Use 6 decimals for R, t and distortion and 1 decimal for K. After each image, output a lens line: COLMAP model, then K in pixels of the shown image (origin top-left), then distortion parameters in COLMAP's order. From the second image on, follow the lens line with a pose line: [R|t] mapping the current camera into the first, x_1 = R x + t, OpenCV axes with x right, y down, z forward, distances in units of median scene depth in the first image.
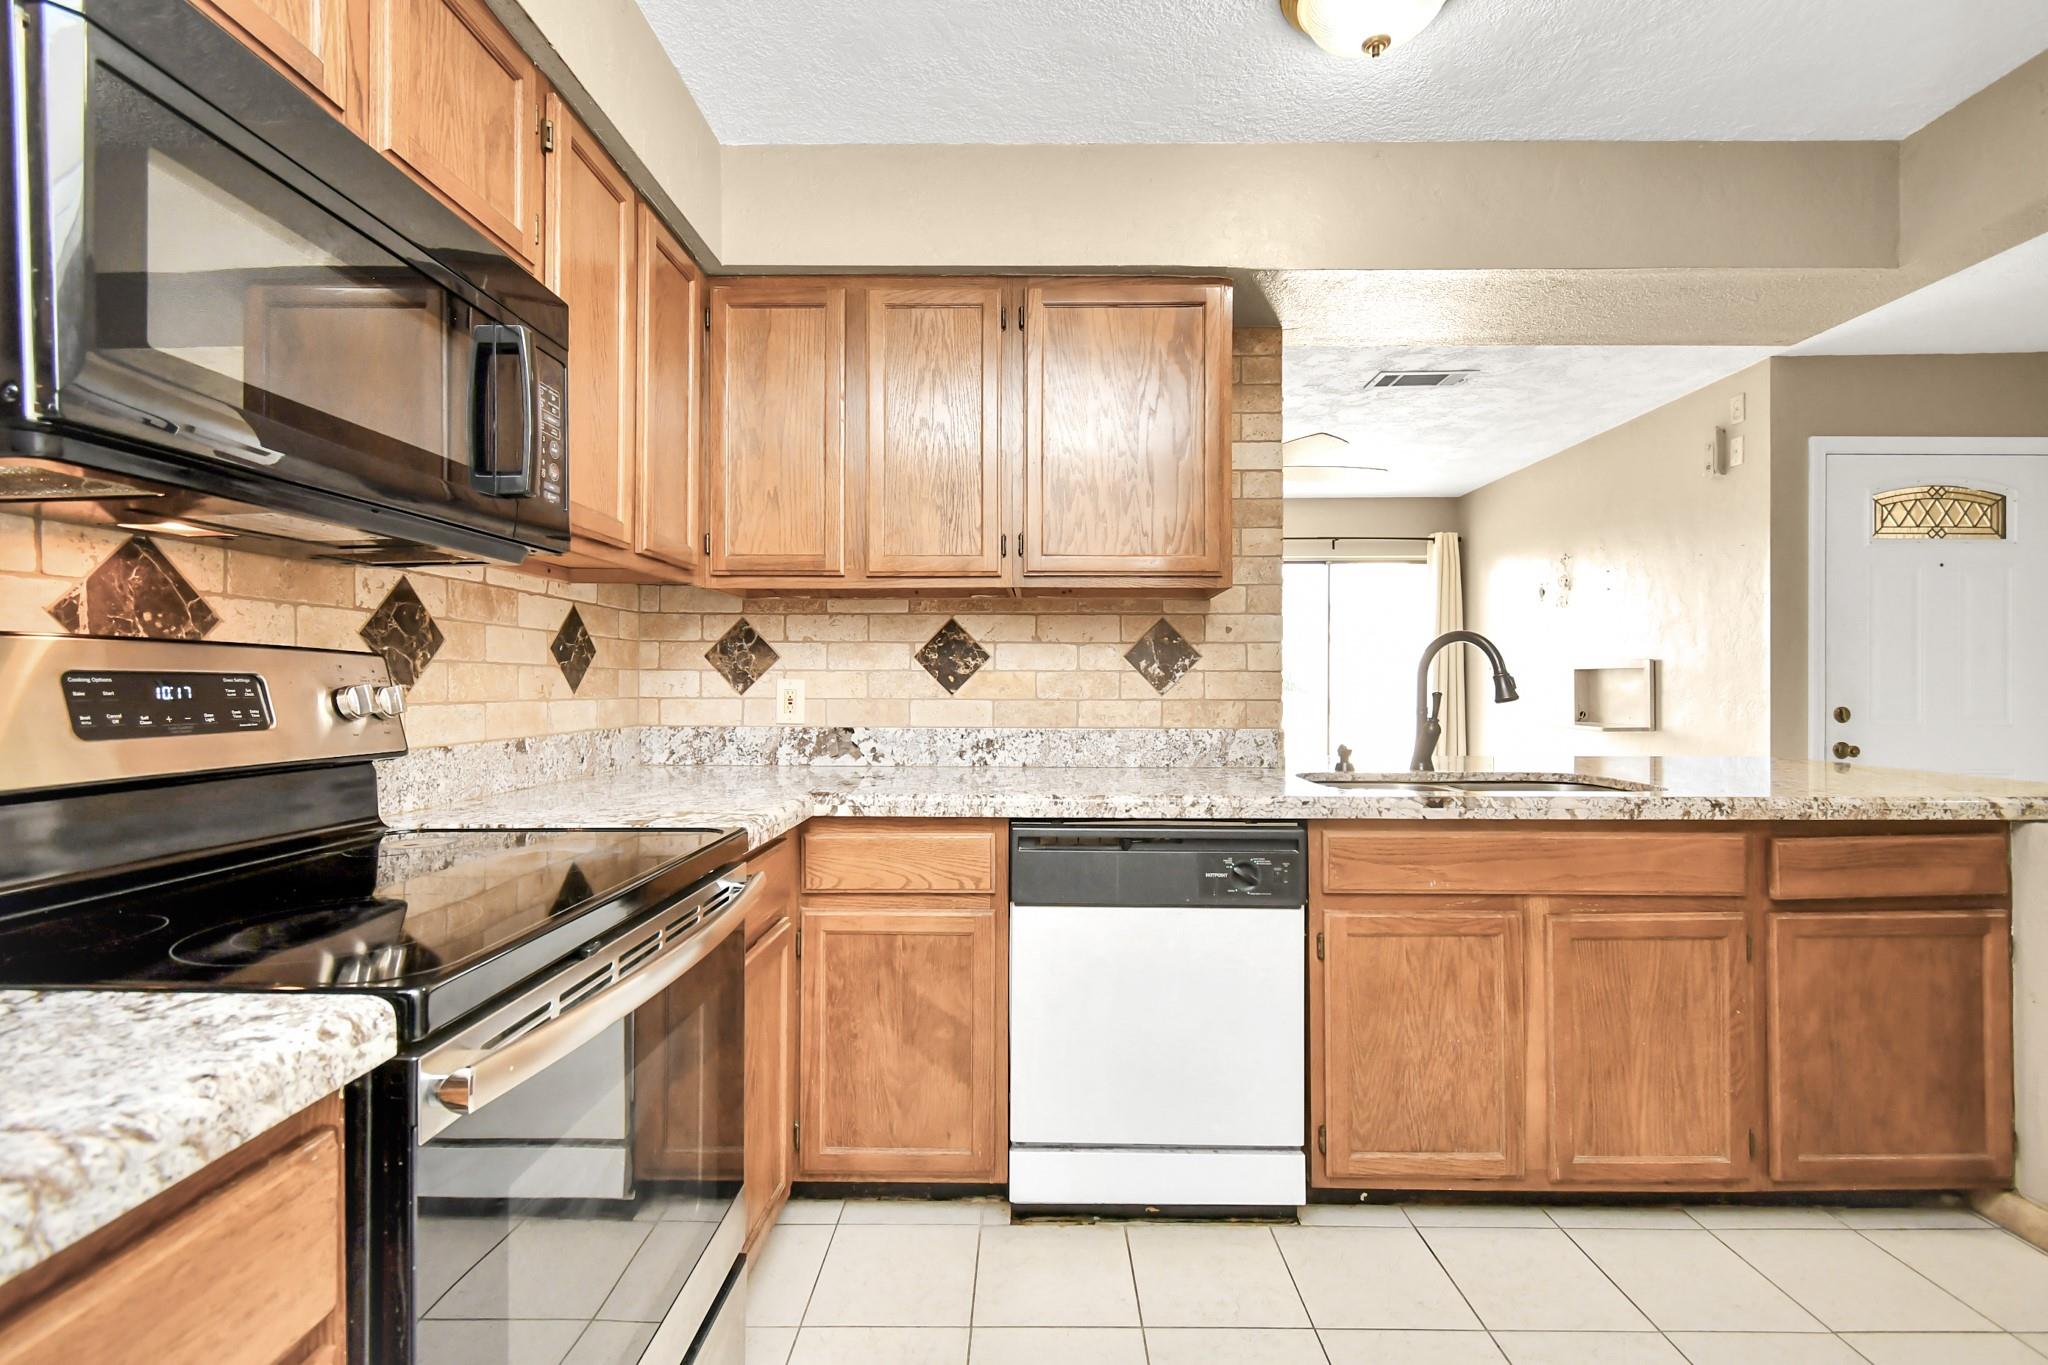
lens RADIAL K [[905.0, 0, 1027.3], [0, 905.0, 680.0], [0, 0, 1]] dist [0.009467, -0.004446]
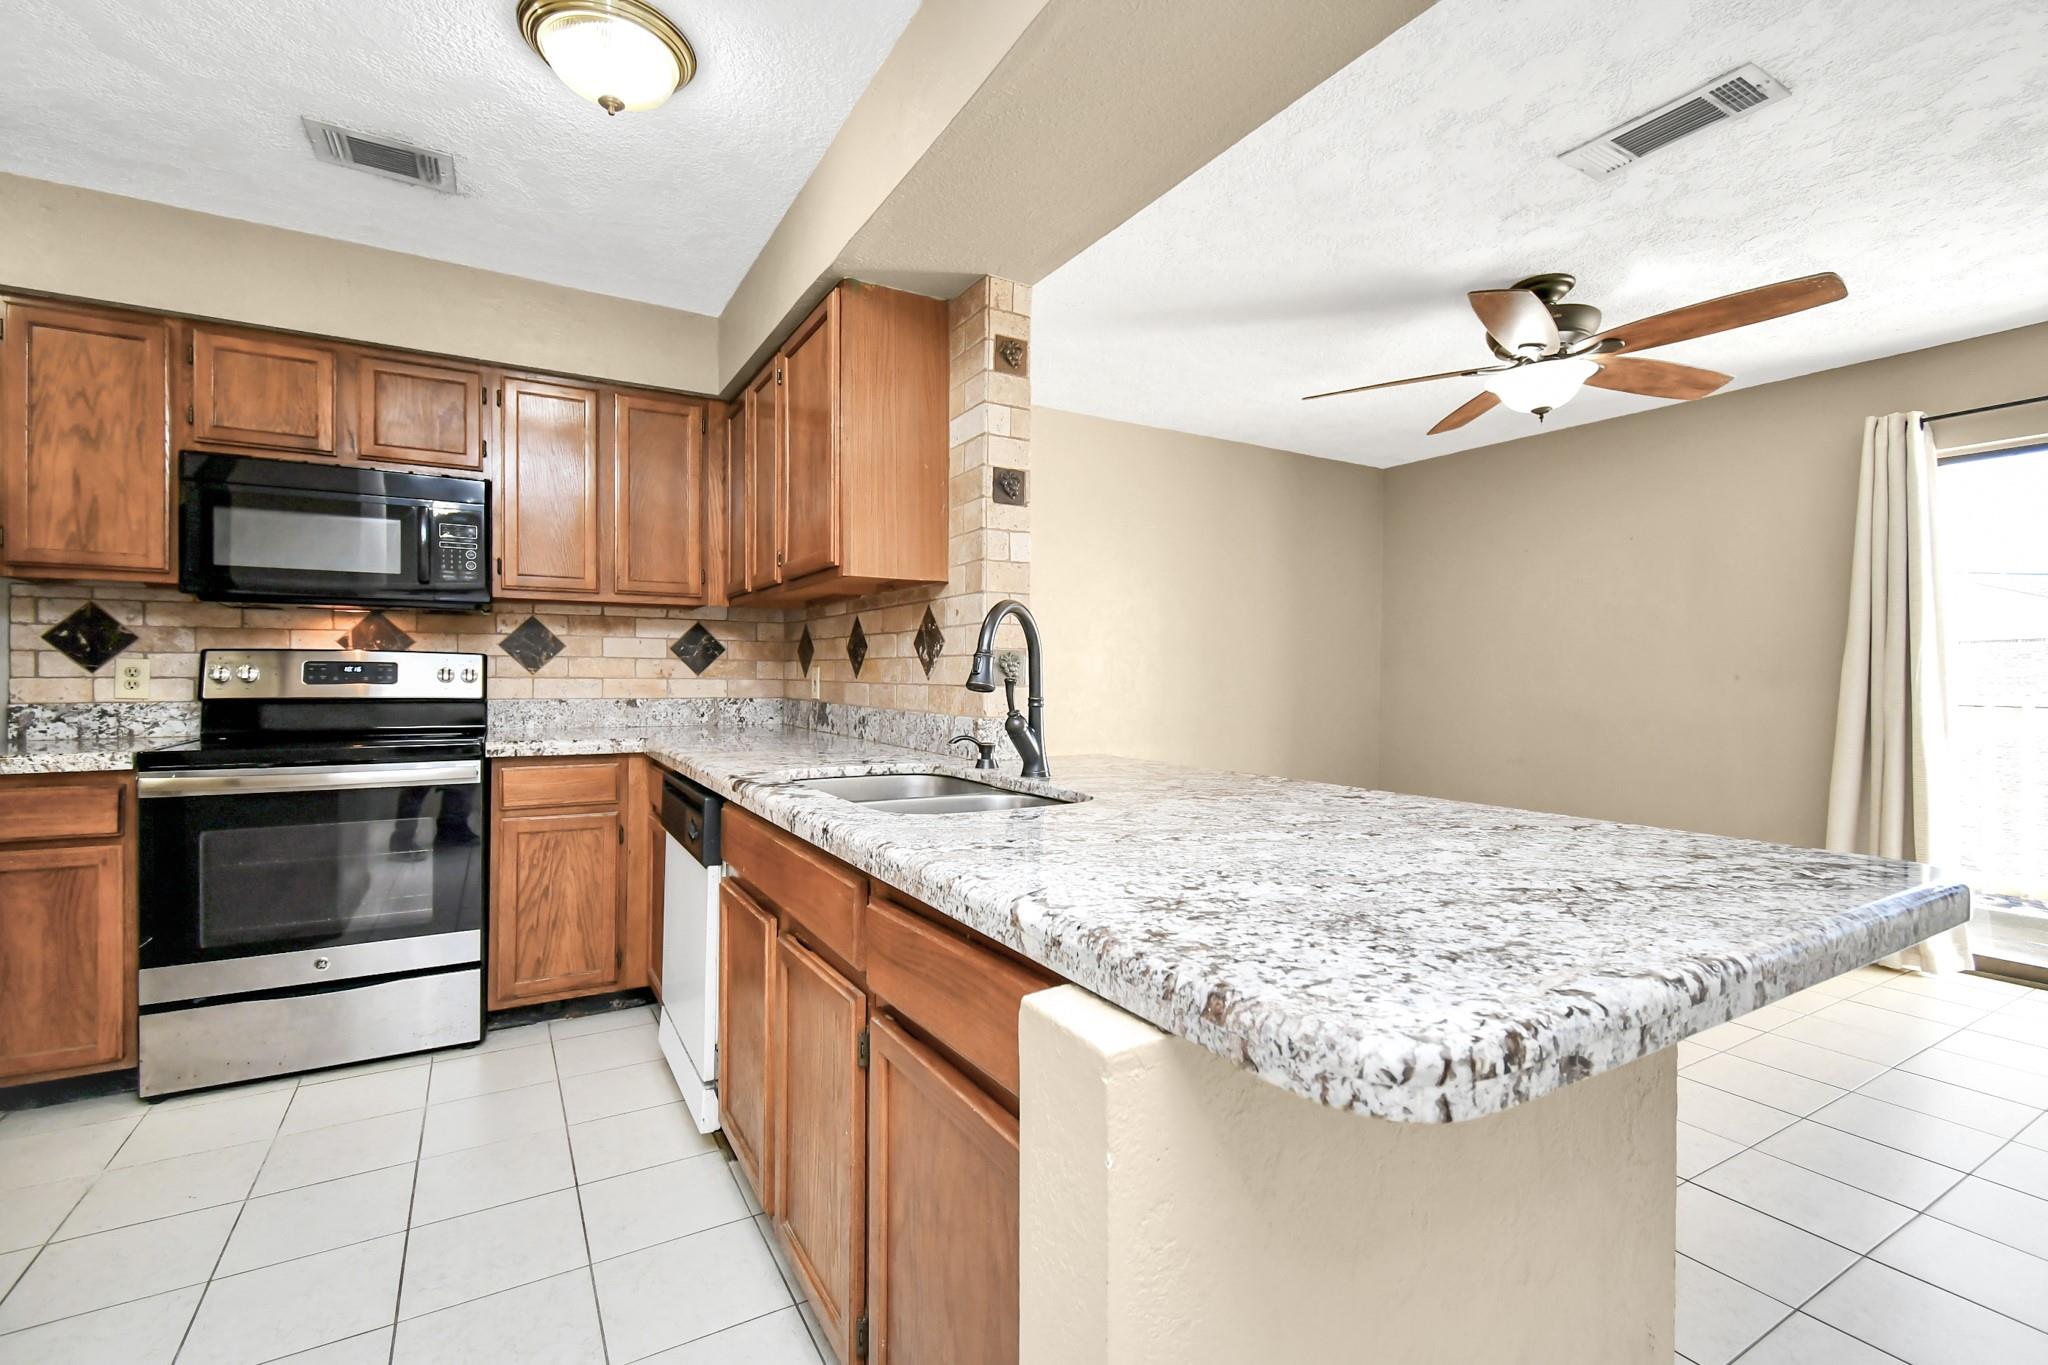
lens RADIAL K [[905.0, 0, 1027.1], [0, 905.0, 682.0], [0, 0, 1]] dist [0.009467, -0.004446]
pose [[0.517115, 0.009318, -0.855865, 1.085059], [-0.003273, 0.999955, 0.008909, 0.009317], [0.855910, -0.001806, 0.517122, 0.570209]]
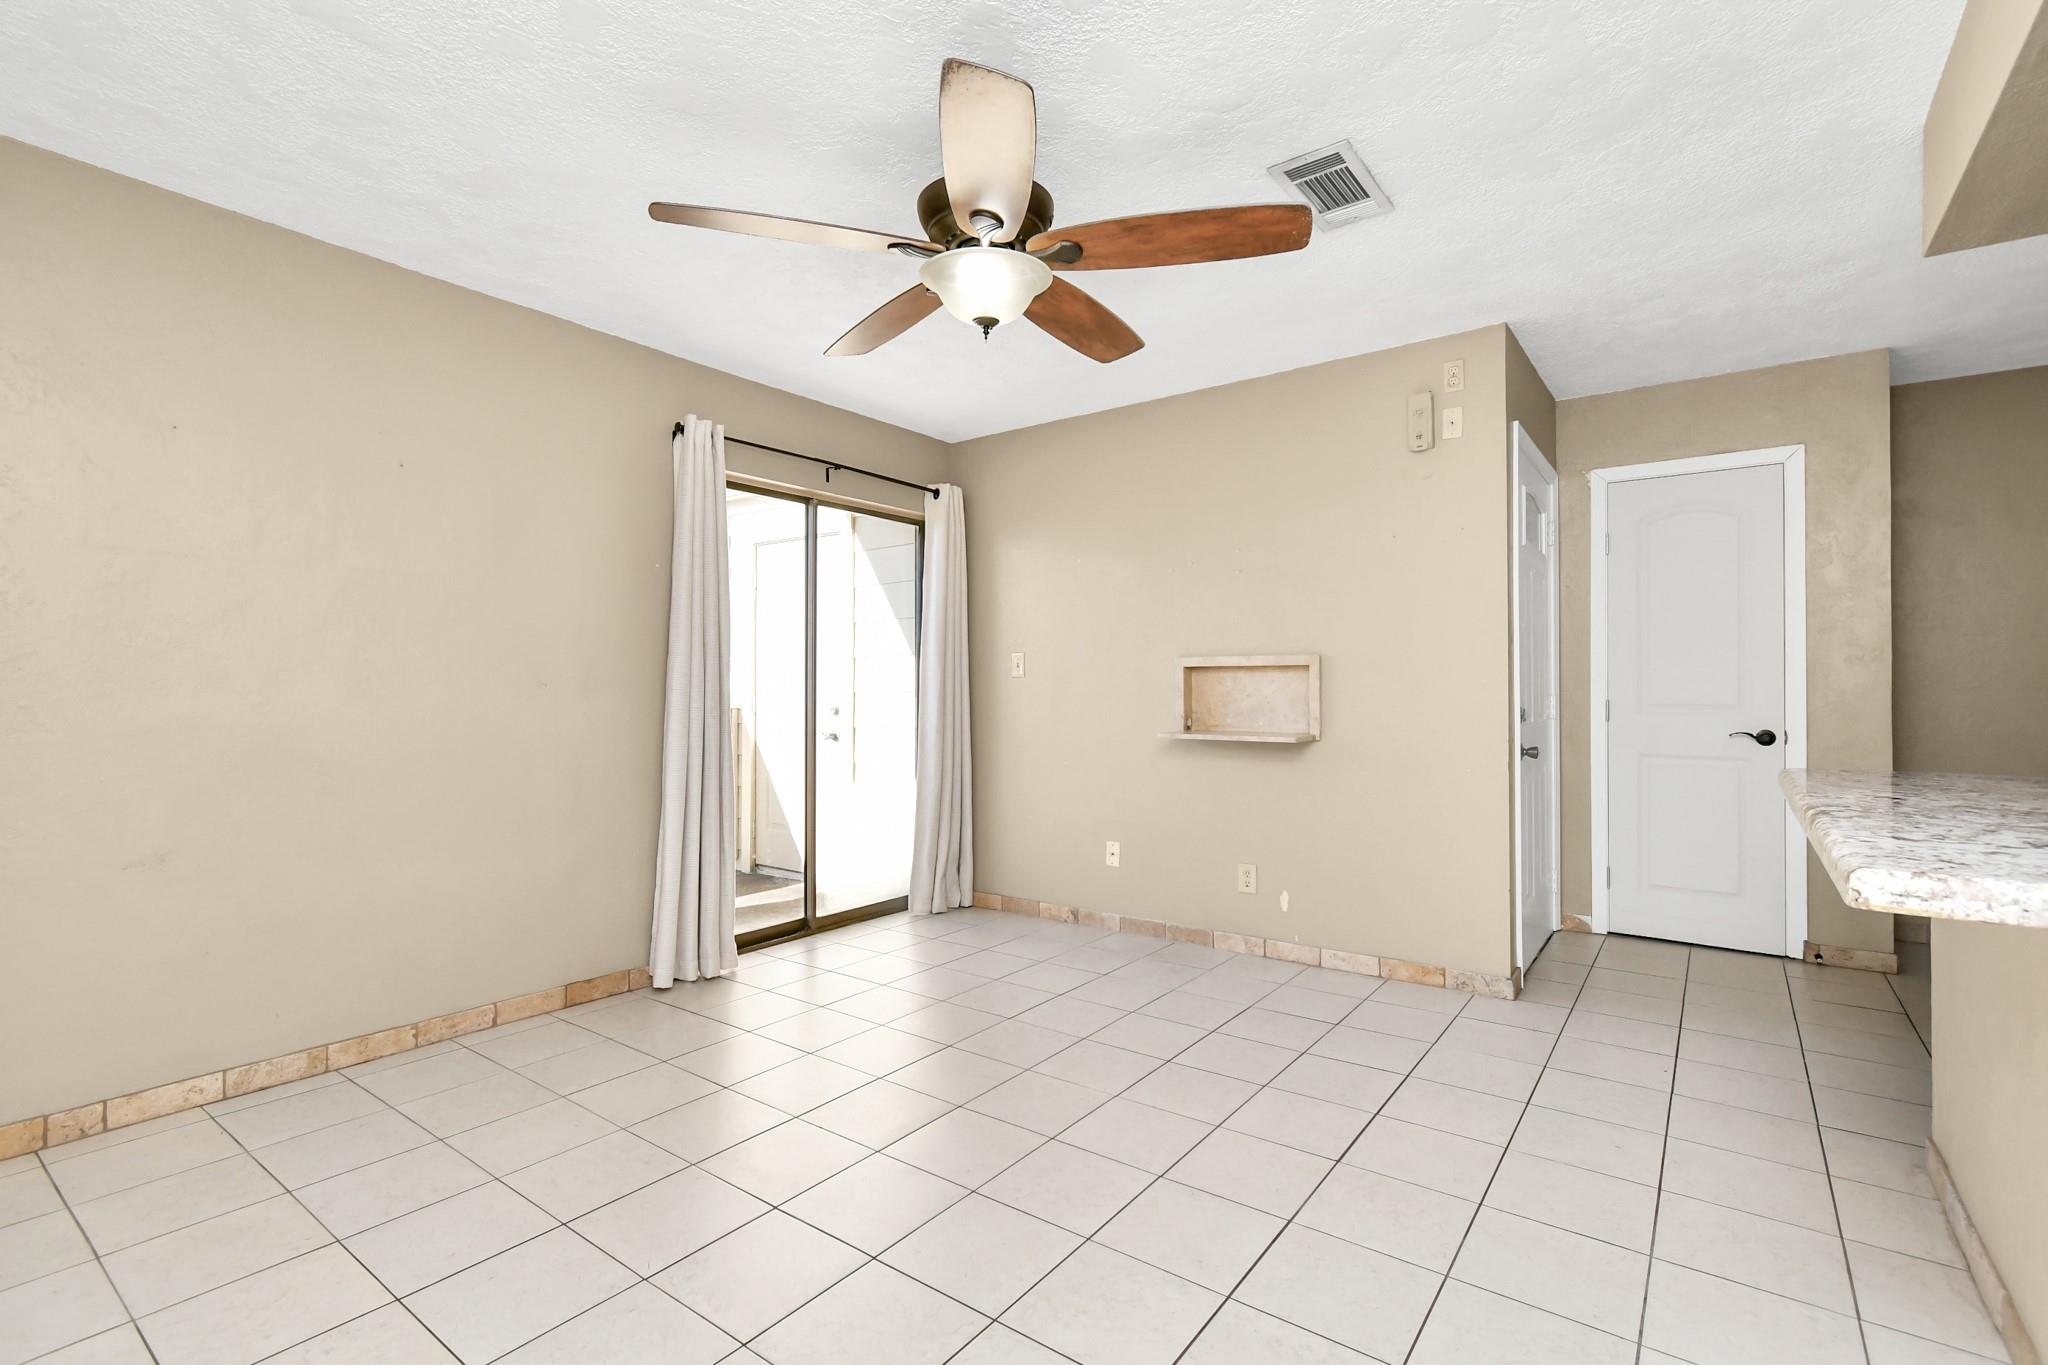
lens RADIAL K [[905.0, 0, 1037.1], [0, 905.0, 683.5], [0, 0, 1]] dist [0.009467, -0.004446]
pose [[0.589973, 0.008538, 0.807378, -0.254893], [-0.002625, 0.999959, -0.008656, 0.018642], [-0.807419, 0.002988, 0.589971, 1.211895]]
